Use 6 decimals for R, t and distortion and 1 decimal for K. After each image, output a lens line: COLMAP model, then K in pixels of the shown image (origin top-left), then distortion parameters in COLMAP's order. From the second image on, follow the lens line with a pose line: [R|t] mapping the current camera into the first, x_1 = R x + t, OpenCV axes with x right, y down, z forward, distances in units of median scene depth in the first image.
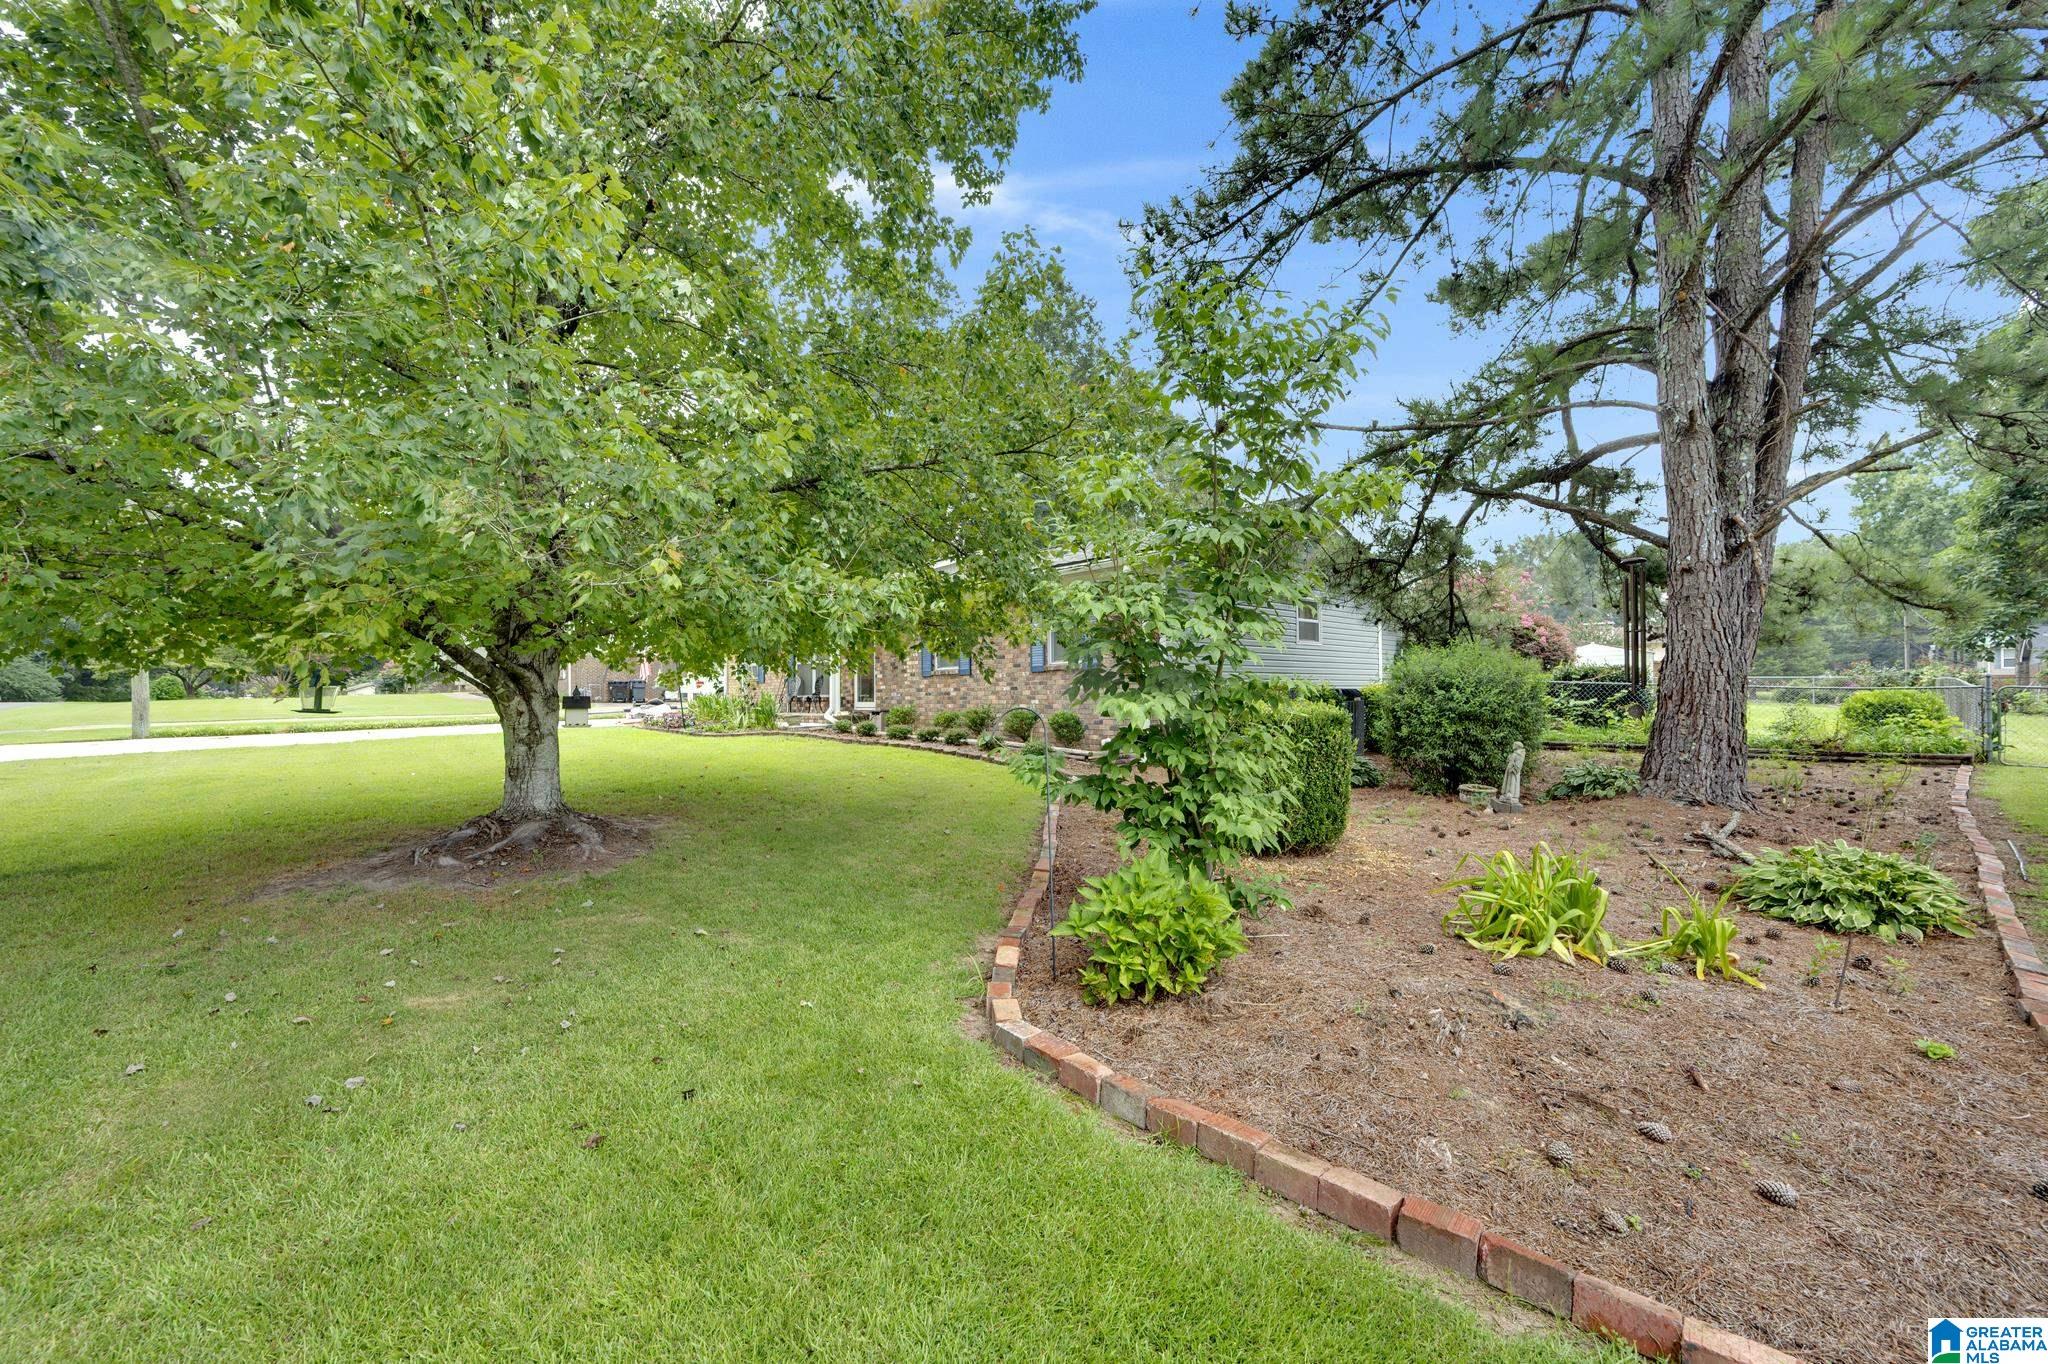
lens RADIAL K [[794.5, 0, 1024.7], [0, 794.5, 690.6], [0, 0, 1]] dist [-0.001643, -0.000152]
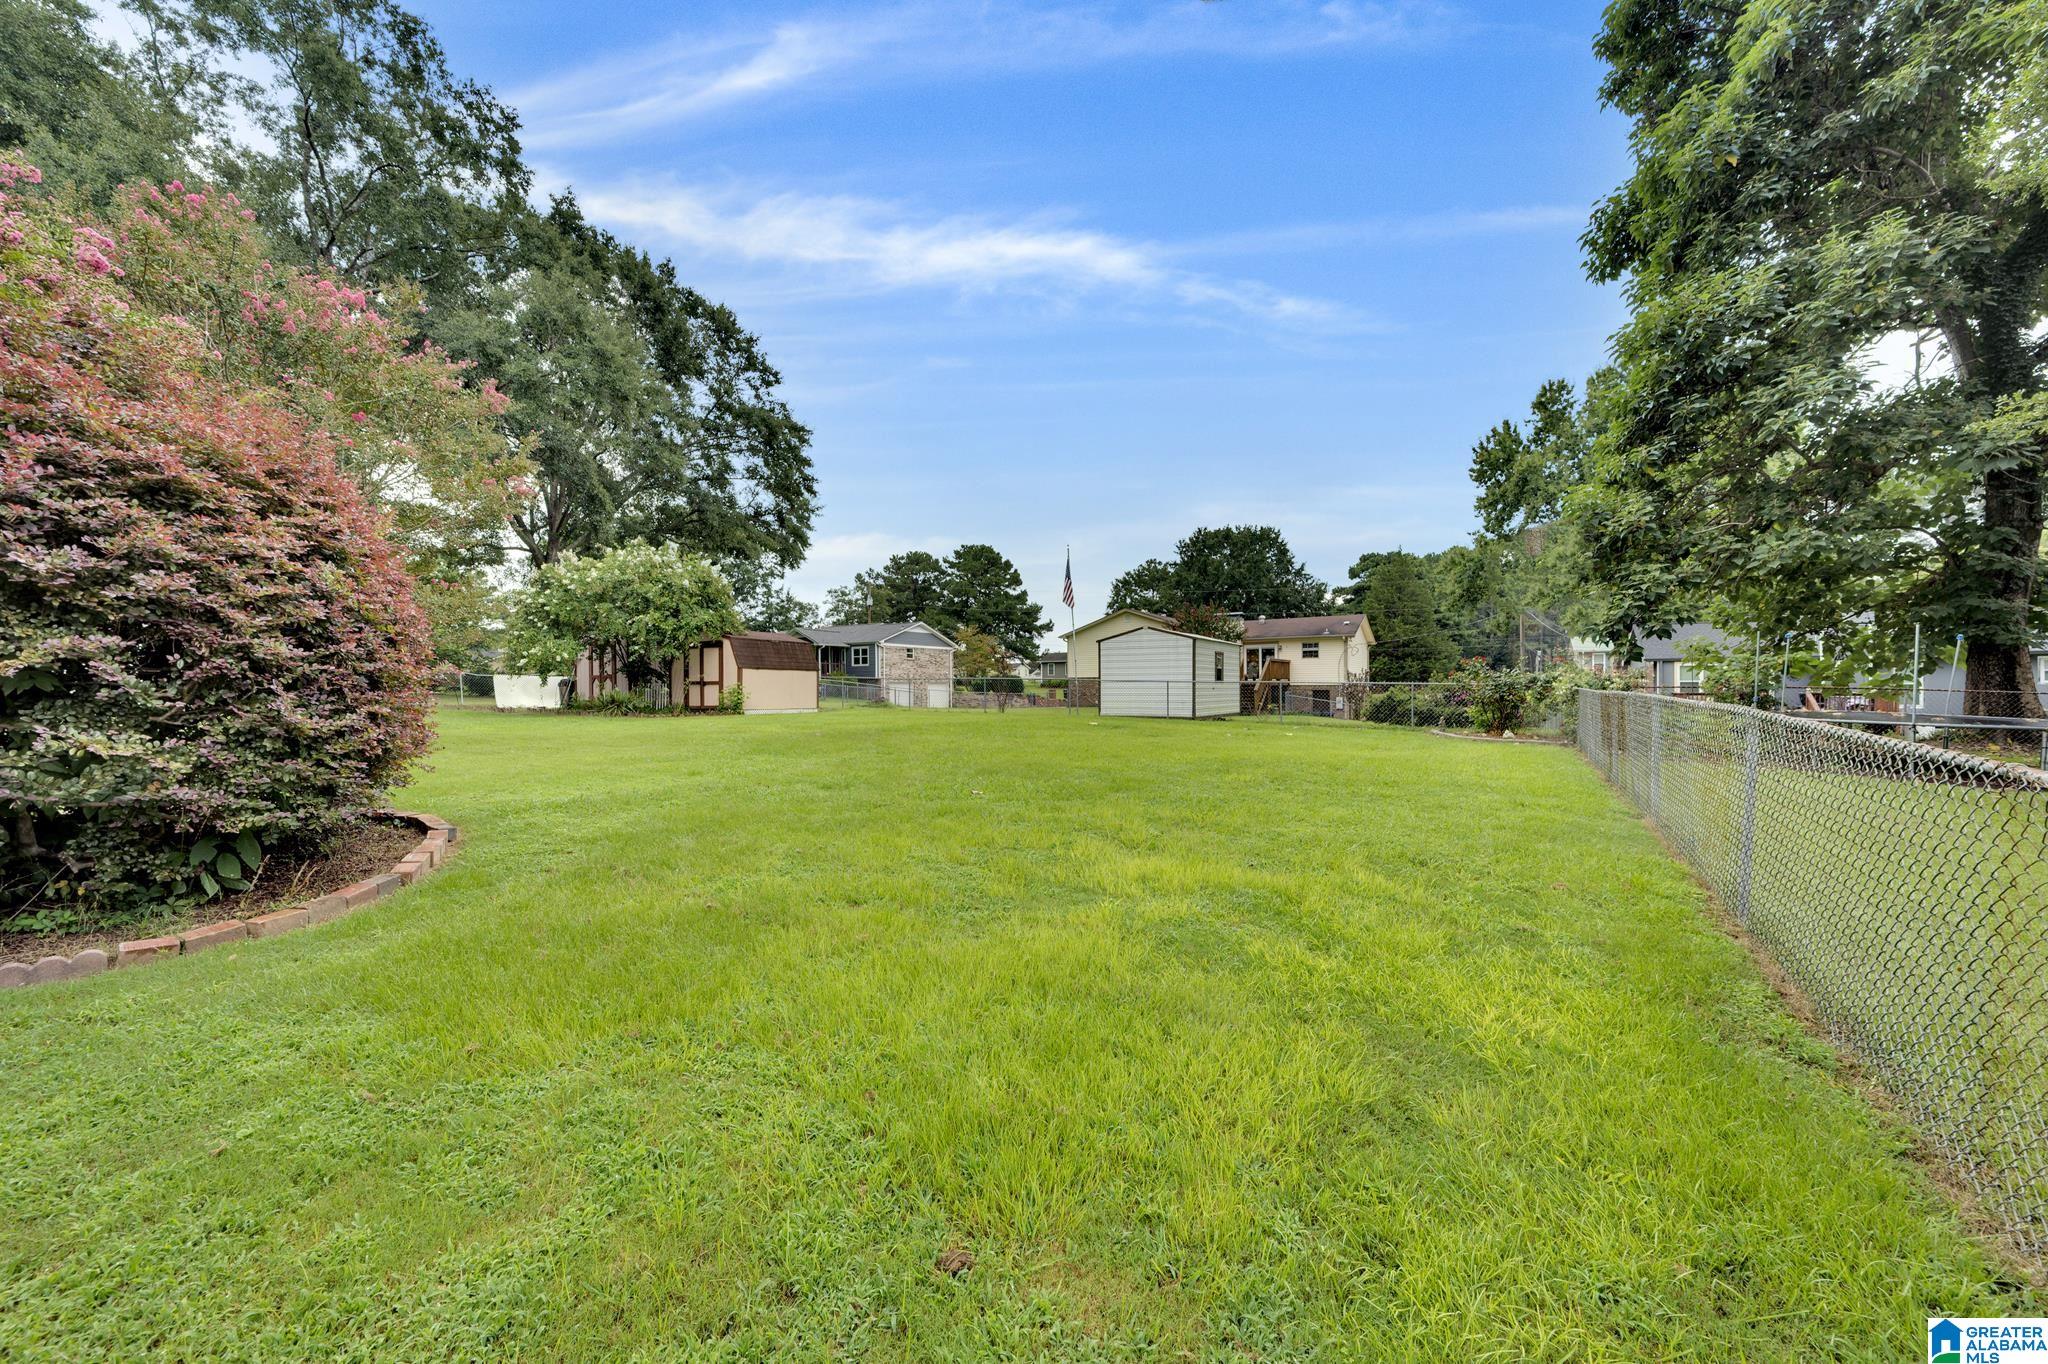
lens RADIAL K [[794.5, 0, 1024.7], [0, 794.5, 690.6], [0, 0, 1]] dist [-0.001643, -0.000152]
pose [[0.960317, 0.001691, 0.278906, 0.497220], [-0.001743, 0.999998, -0.000064, -0.010073], [-0.278905, -0.000425, 0.960319, 0.459122]]
